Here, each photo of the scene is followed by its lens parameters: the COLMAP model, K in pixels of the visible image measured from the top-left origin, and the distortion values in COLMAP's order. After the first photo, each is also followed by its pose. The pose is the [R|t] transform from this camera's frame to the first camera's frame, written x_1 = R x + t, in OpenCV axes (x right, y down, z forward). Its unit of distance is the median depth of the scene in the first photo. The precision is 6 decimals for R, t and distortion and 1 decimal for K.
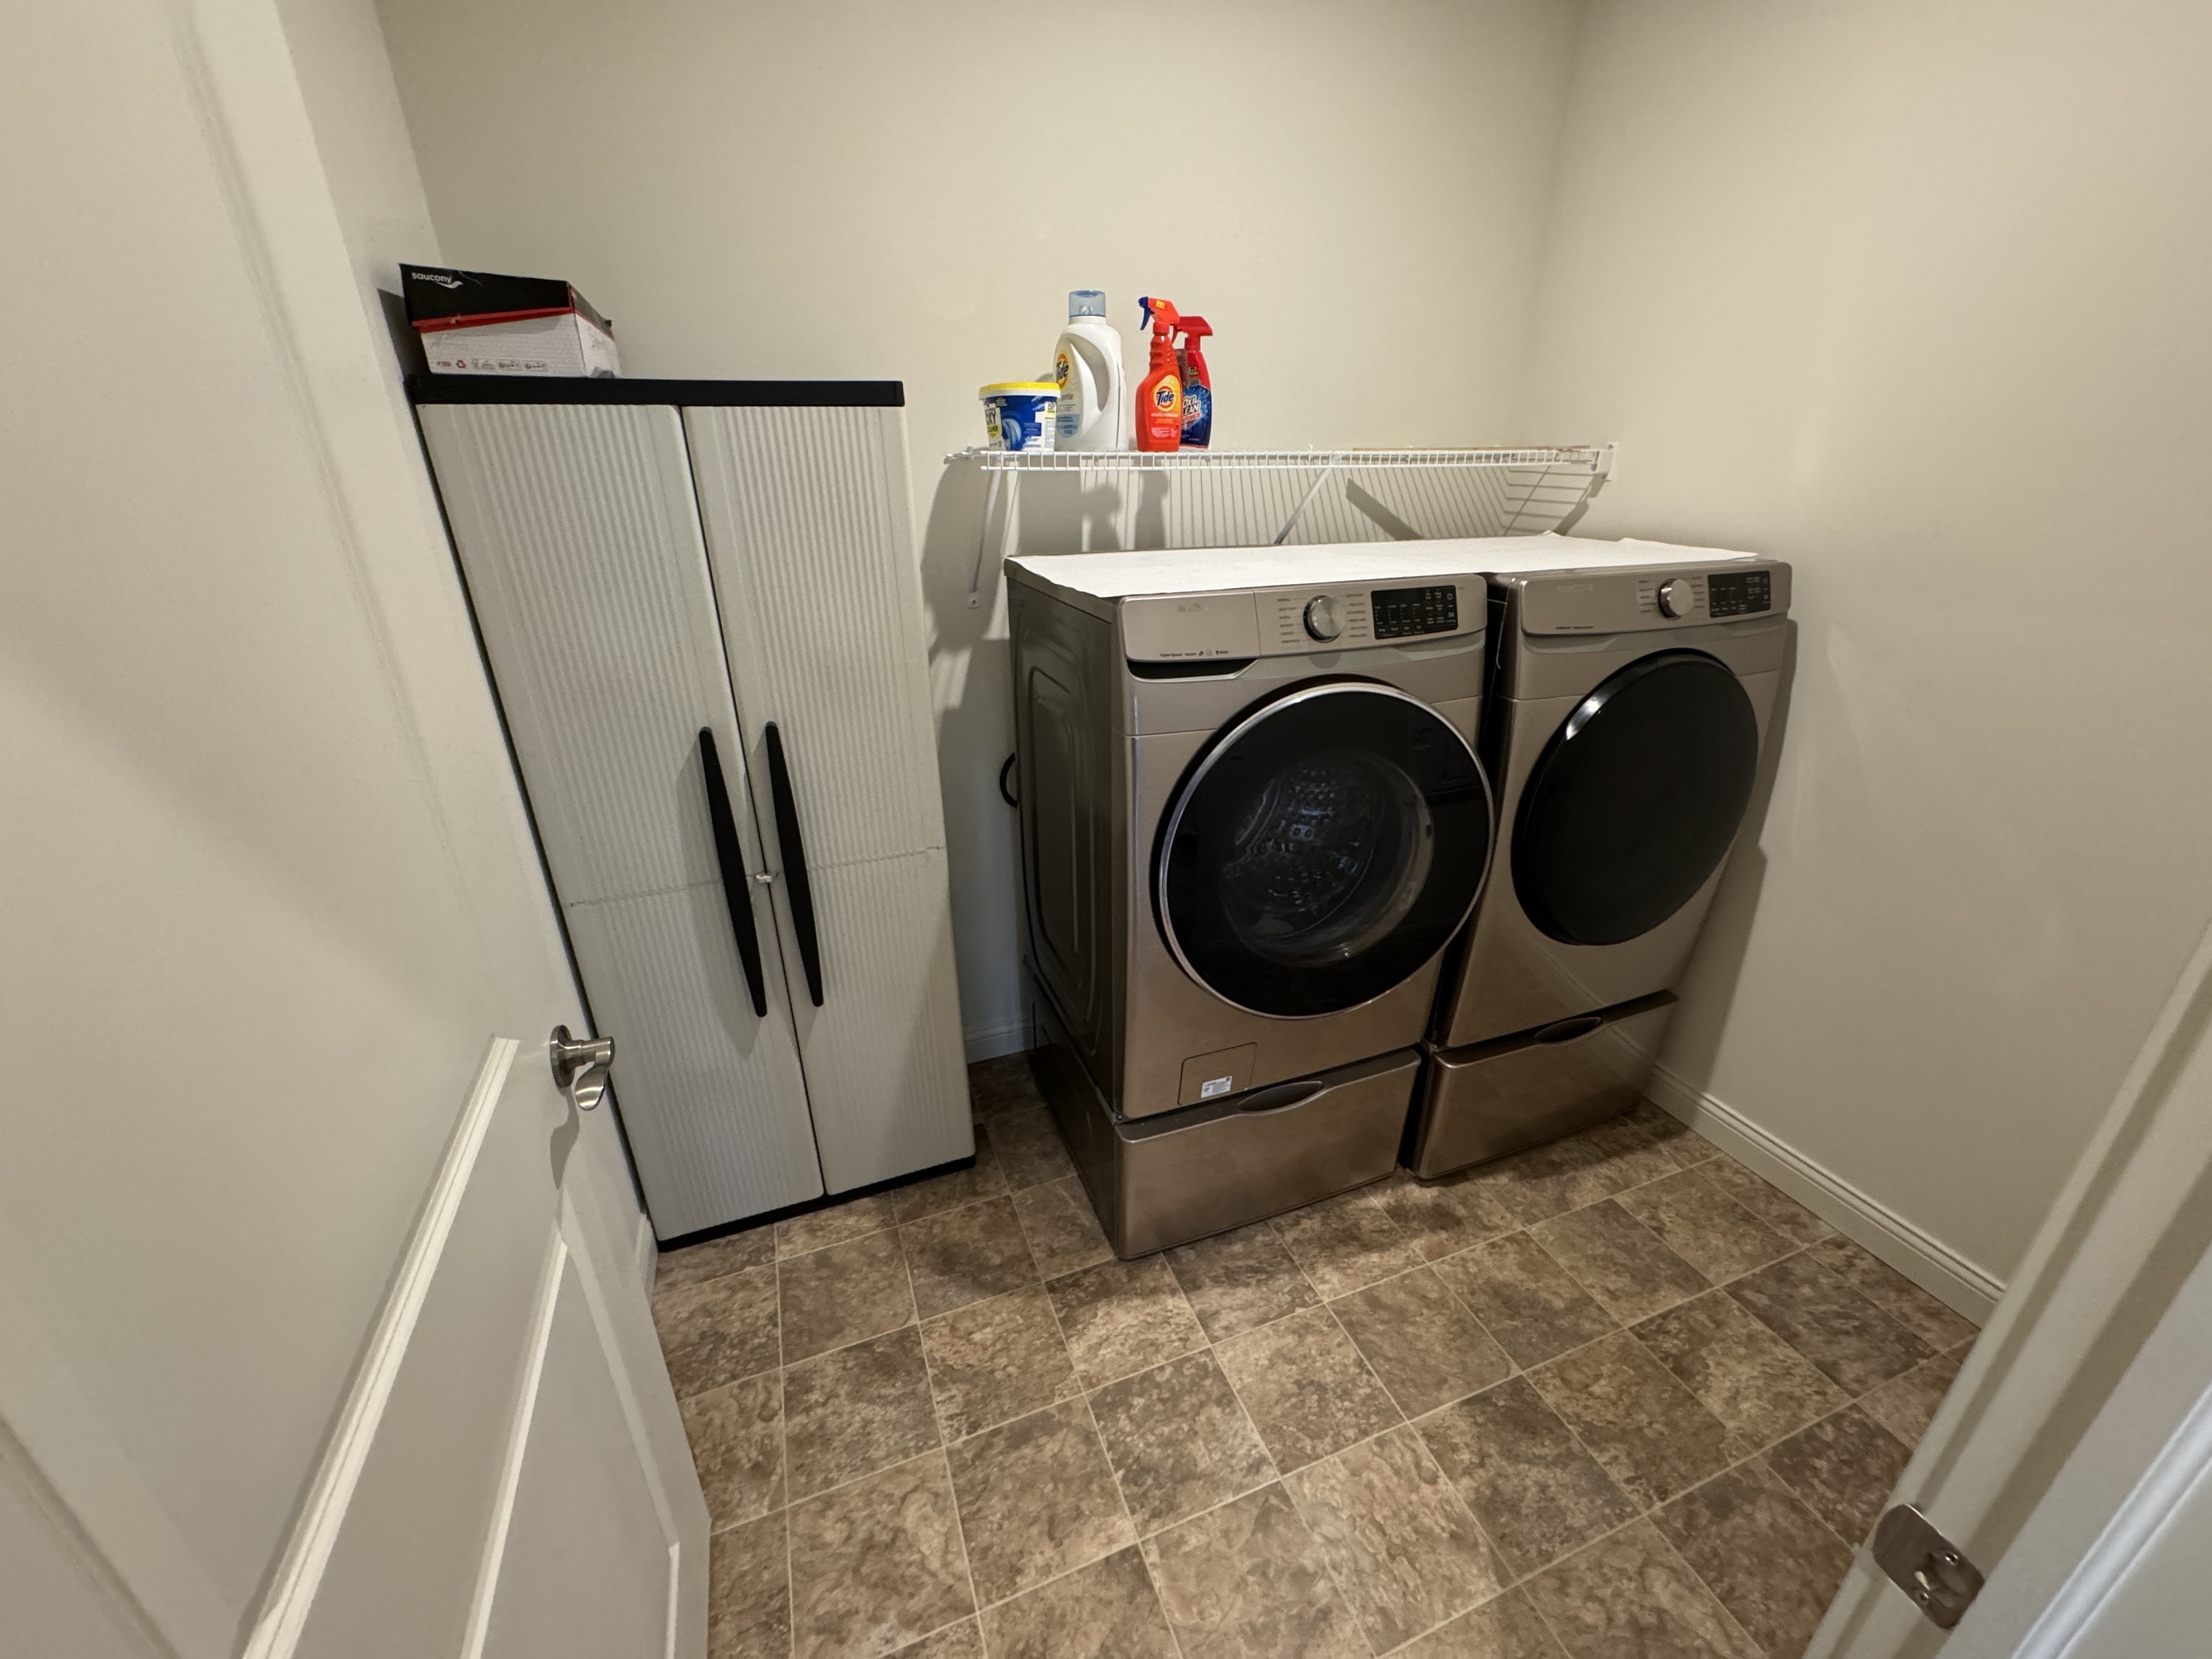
lens RADIAL K [[880.4, 0, 1106.0], [0, 880.4, 829.5], [0, 0, 1]] dist [-0.001838, -0.000135]
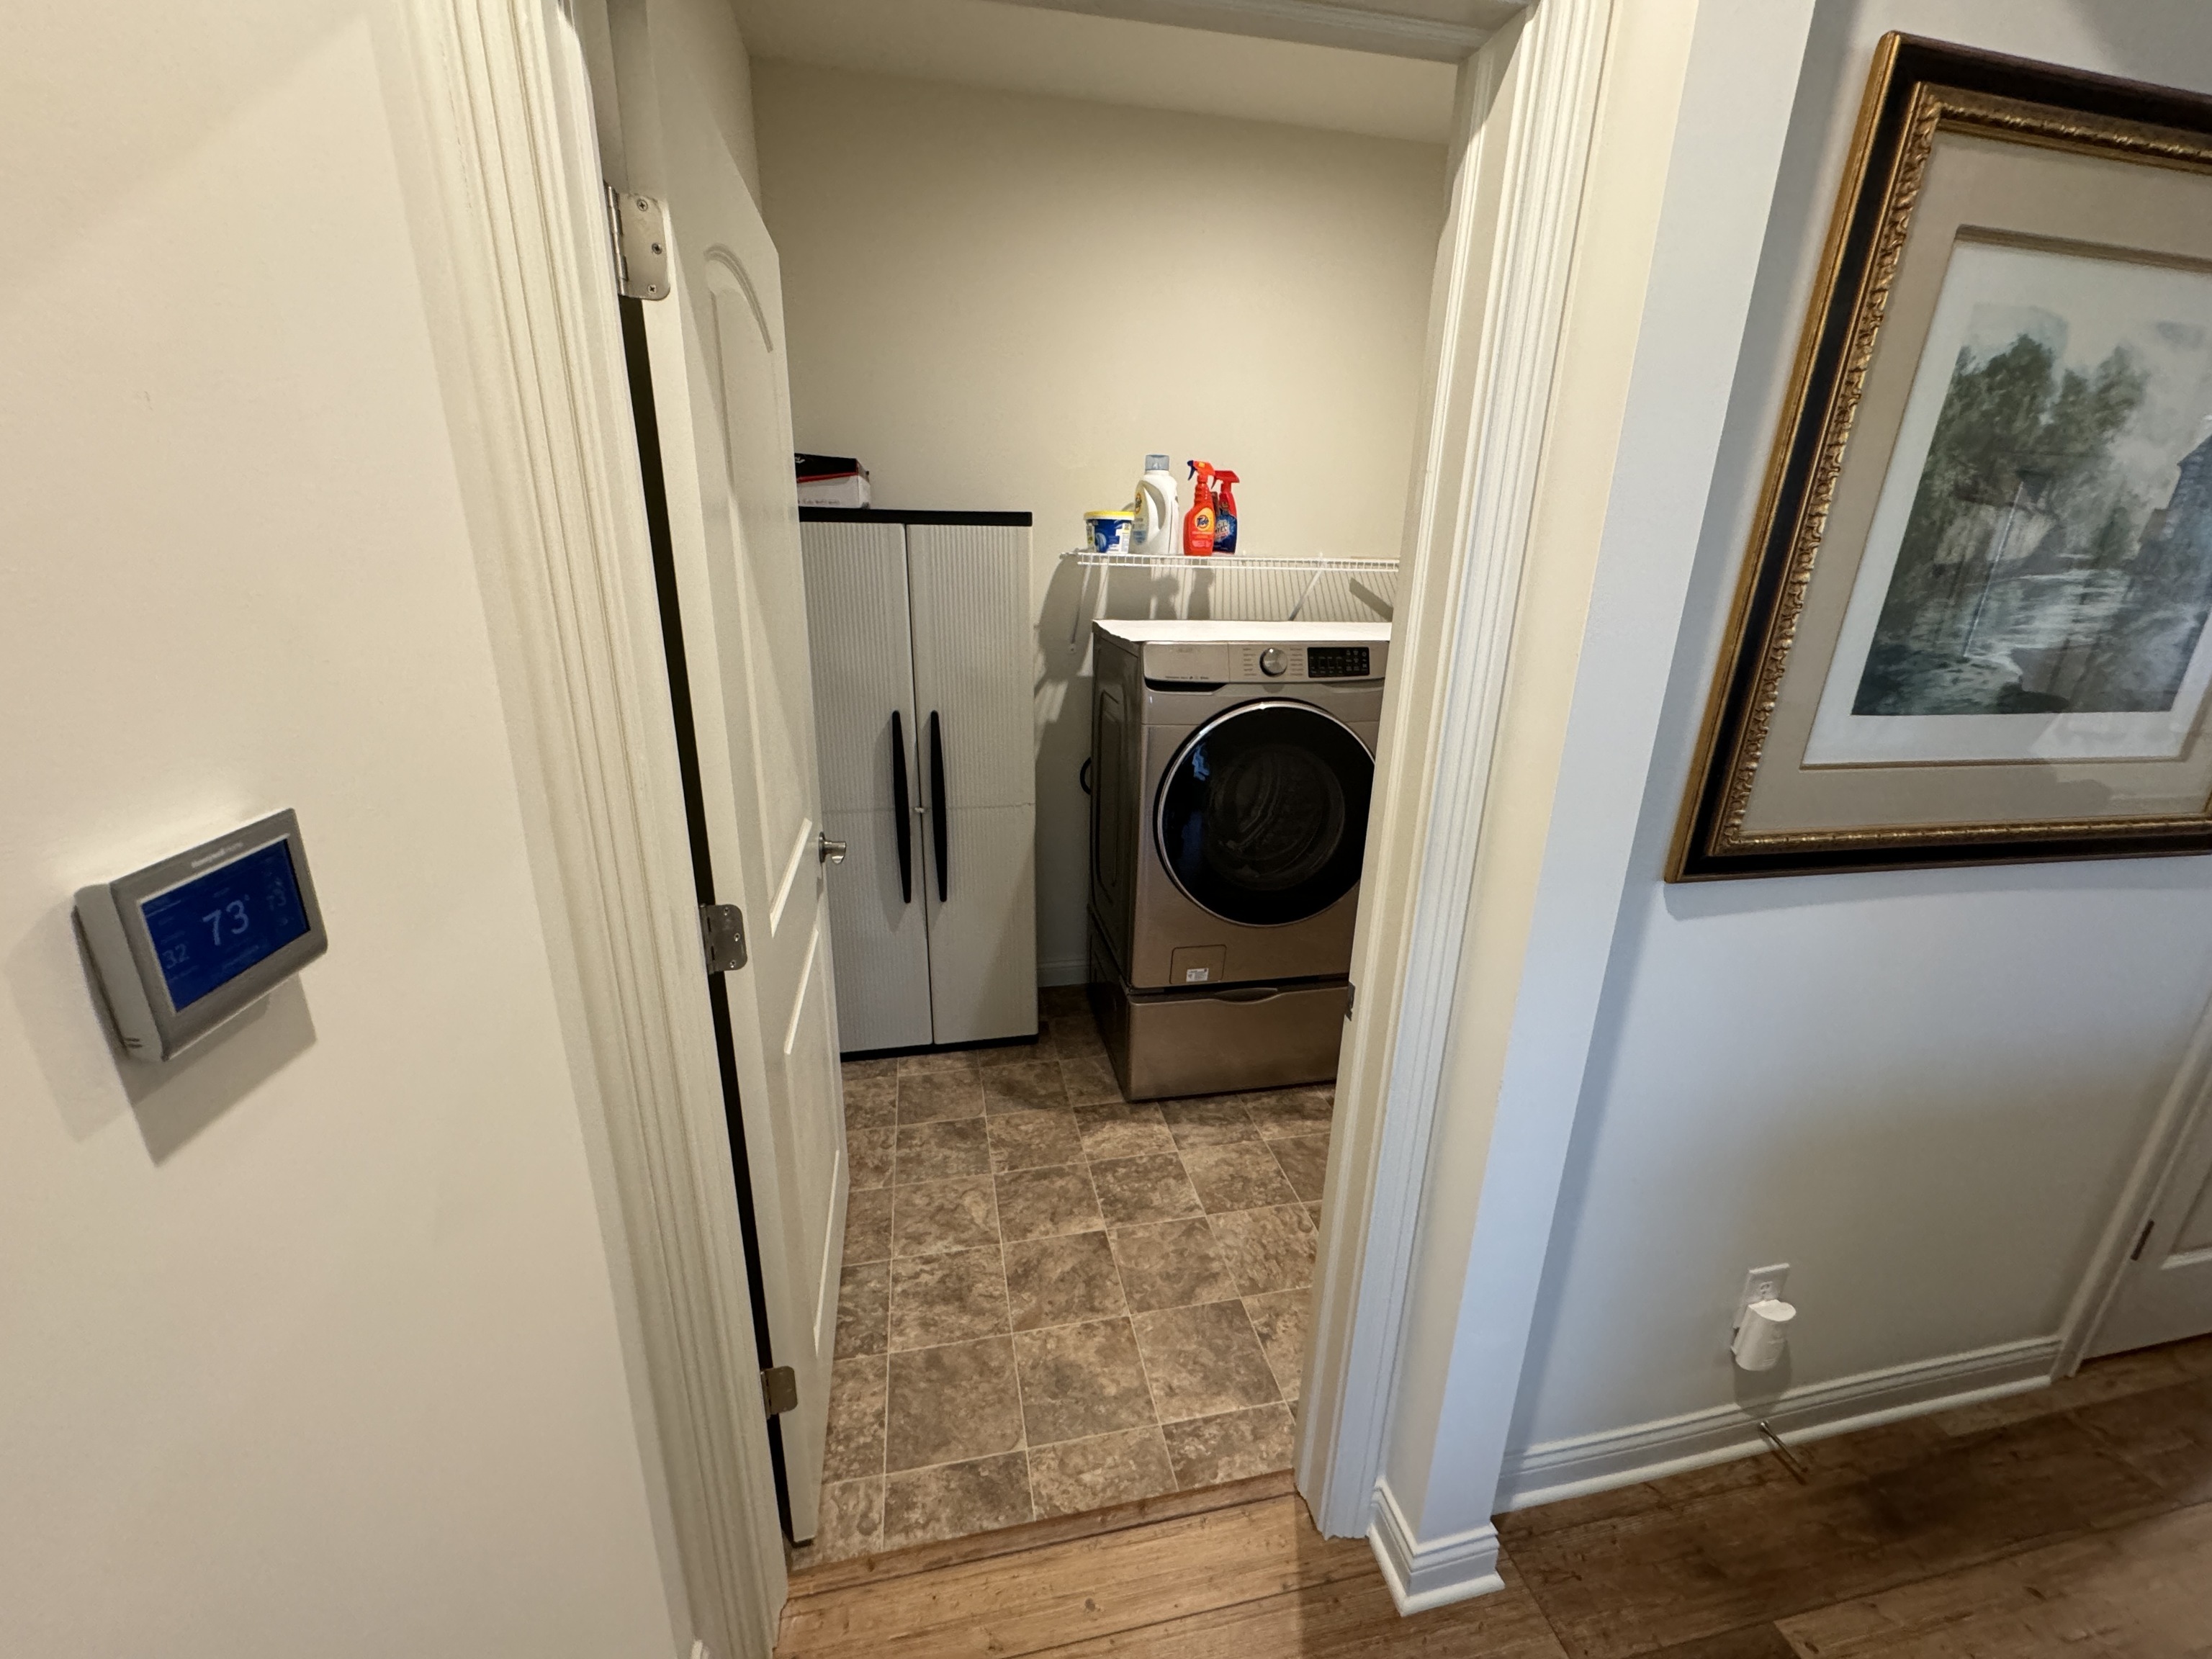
lens RADIAL K [[880.4, 0, 1106.0], [0, 880.4, 829.5], [0, 0, 1]] dist [-0.001838, -0.000135]
pose [[0.986605, 0.076982, -0.143824, 0.169621], [-0.089243, 0.992724, -0.080834, 0.185401], [0.136555, 0.092586, 0.986296, -0.501404]]
